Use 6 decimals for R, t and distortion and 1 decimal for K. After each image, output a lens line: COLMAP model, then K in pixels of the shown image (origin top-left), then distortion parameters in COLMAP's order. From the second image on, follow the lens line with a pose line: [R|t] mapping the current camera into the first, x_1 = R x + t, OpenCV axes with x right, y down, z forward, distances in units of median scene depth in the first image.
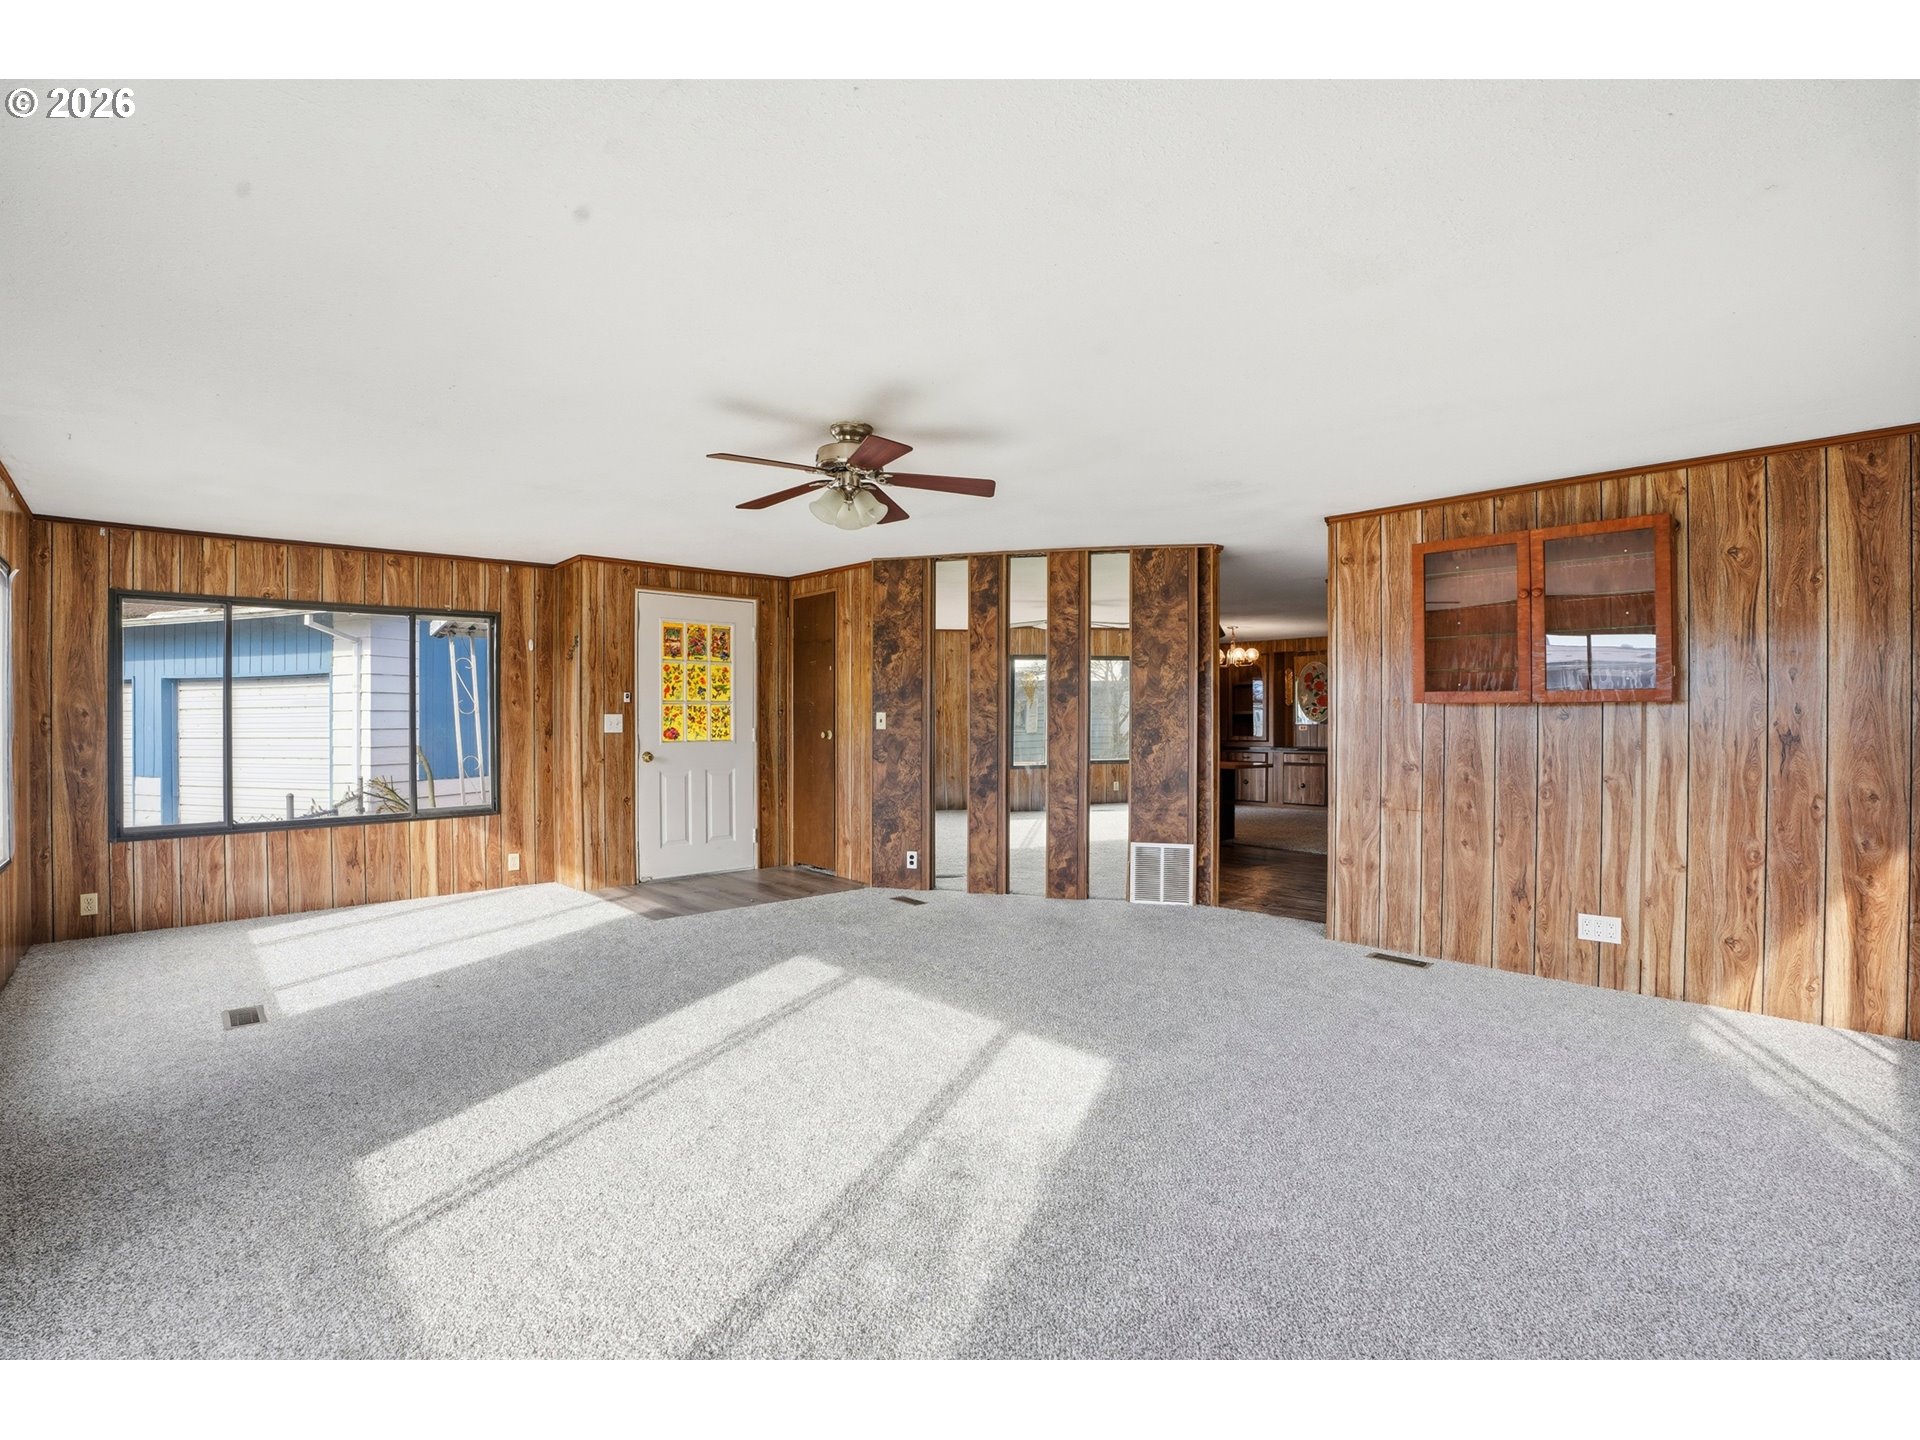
lens RADIAL K [[902.7, 0, 954.2], [0, 902.7, 722.2], [0, 0, 1]] dist [-0.069625, 0.015849]
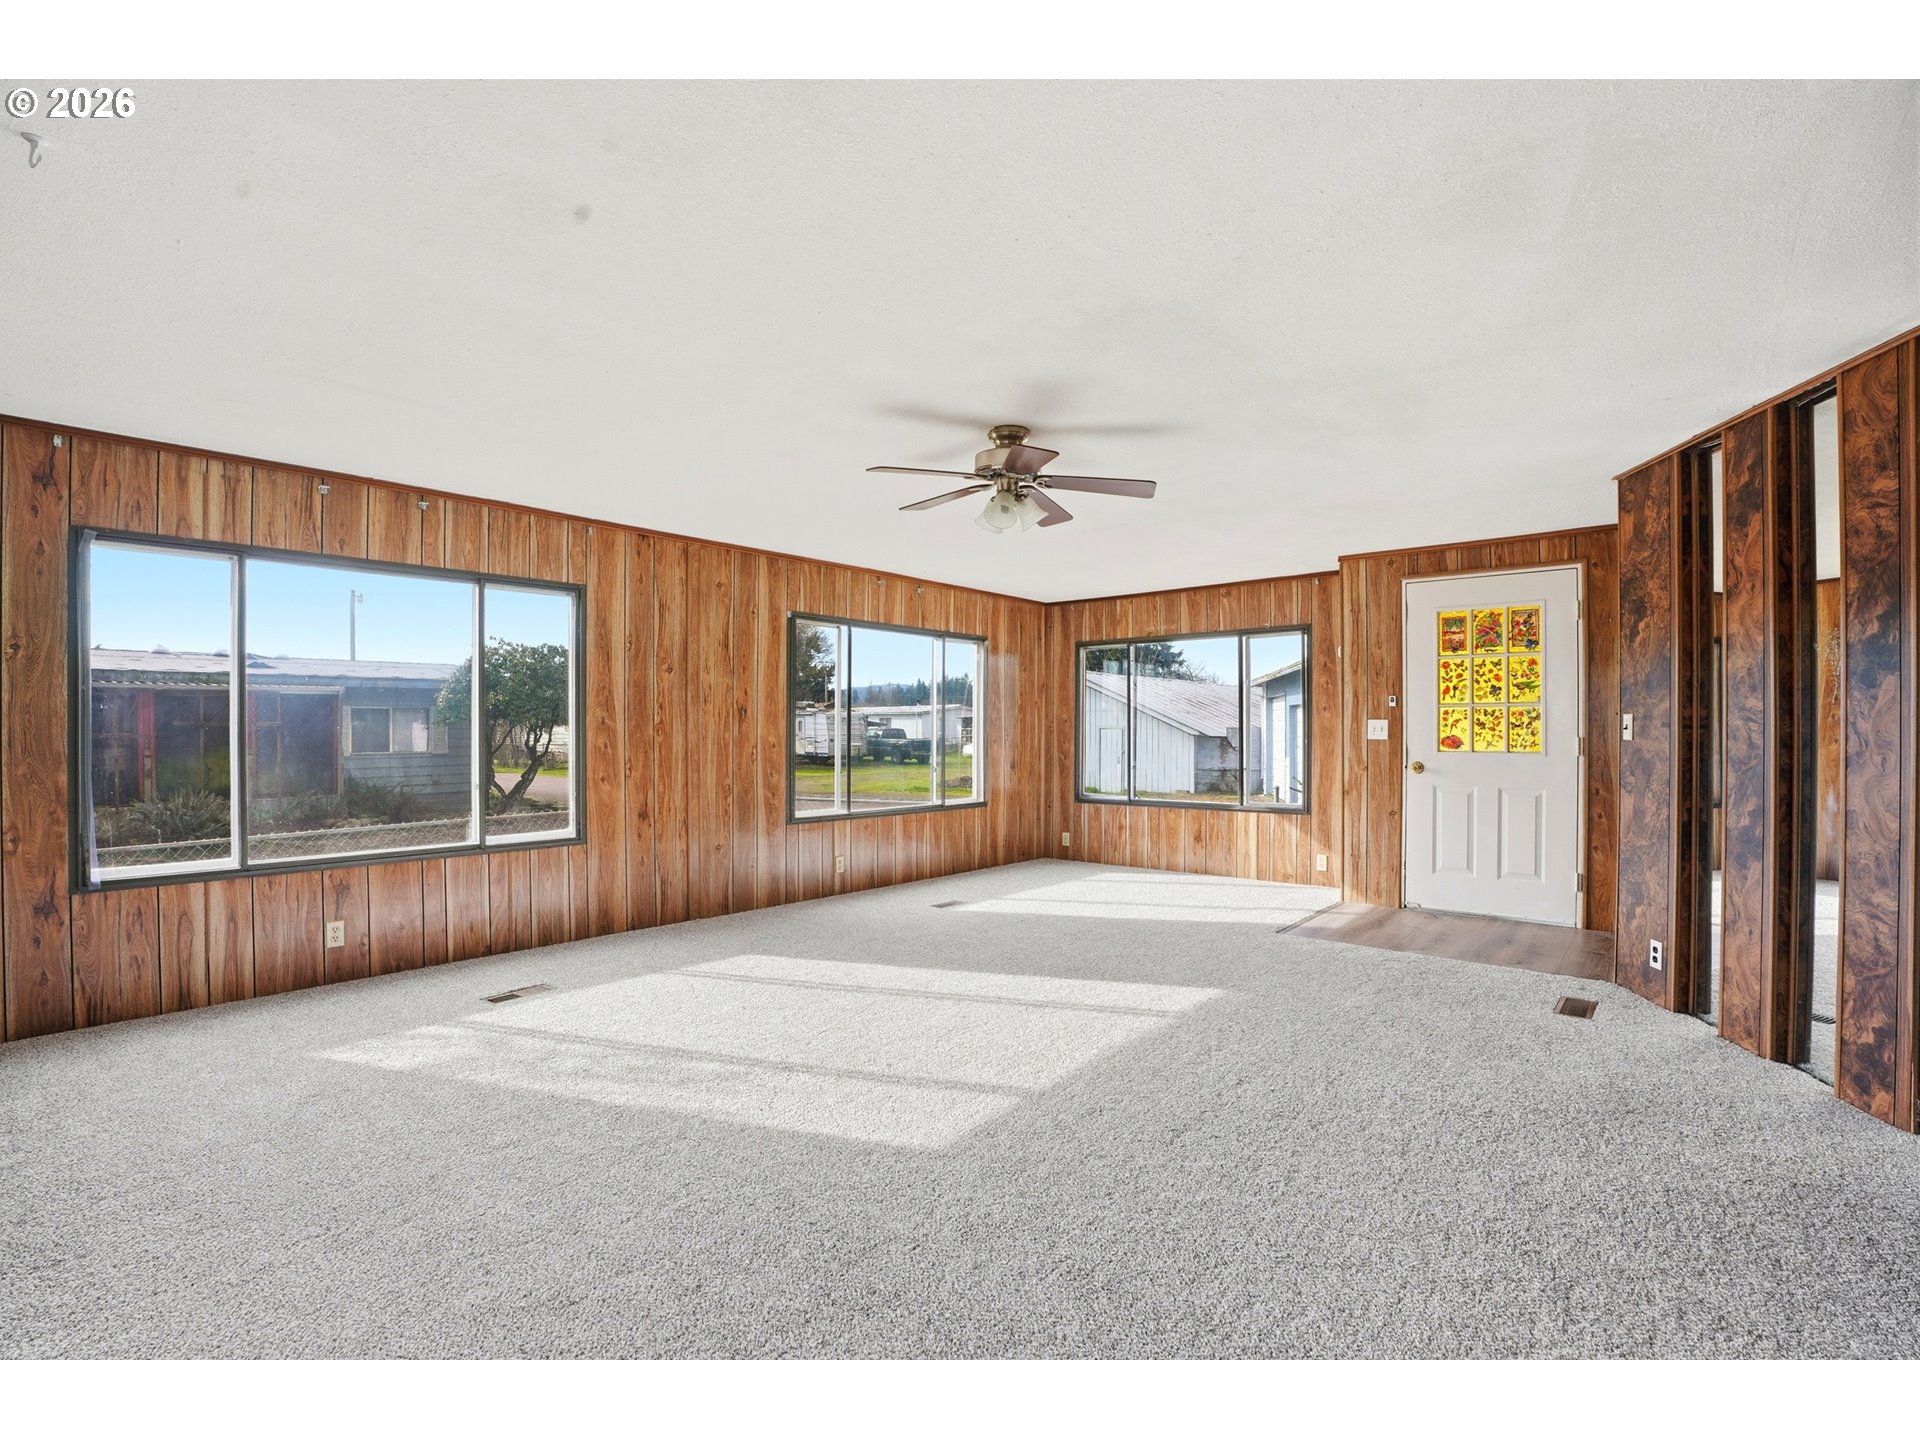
lens RADIAL K [[902.7, 0, 971.6], [0, 902.7, 731.8], [0, 0, 1]] dist [-0.069625, 0.015849]
pose [[0.101897, 0.006457, -0.994774, 0.491986], [-0.005960, 0.999965, 0.005880, 0.000877], [0.994777, 0.005330, 0.101932, 0.479598]]
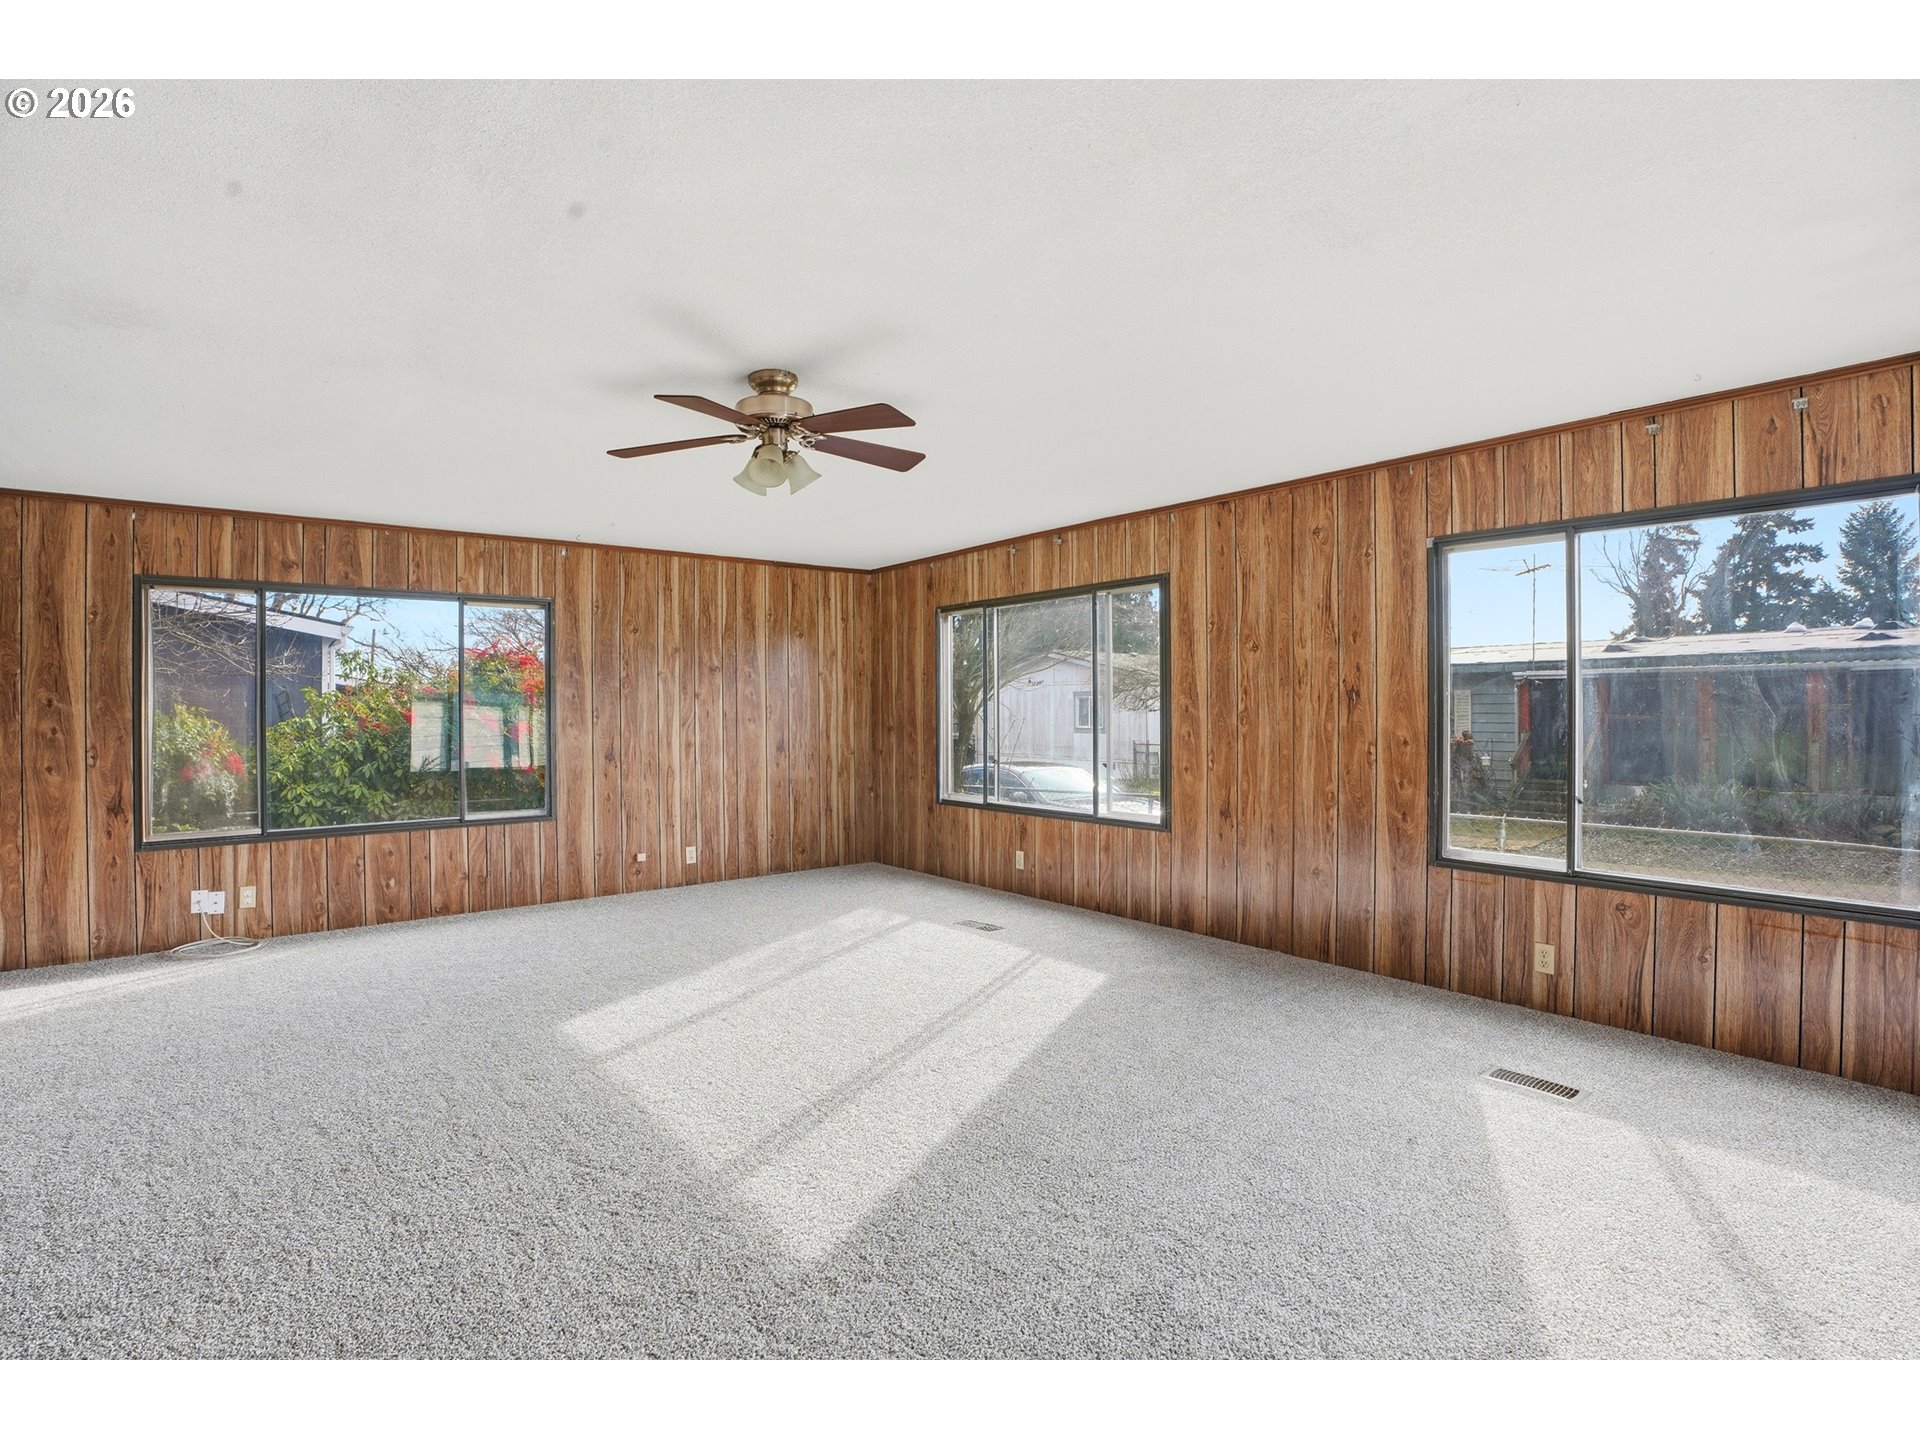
lens RADIAL K [[902.7, 0, 944.1], [0, 902.7, 712.8], [0, 0, 1]] dist [-0.069625, 0.015849]
pose [[-0.995758, -0.000155, 0.092009, -0.197833], [0.000248, 0.999990, 0.004362, -0.002074], [-0.092009, 0.004367, -0.995749, 1.023671]]
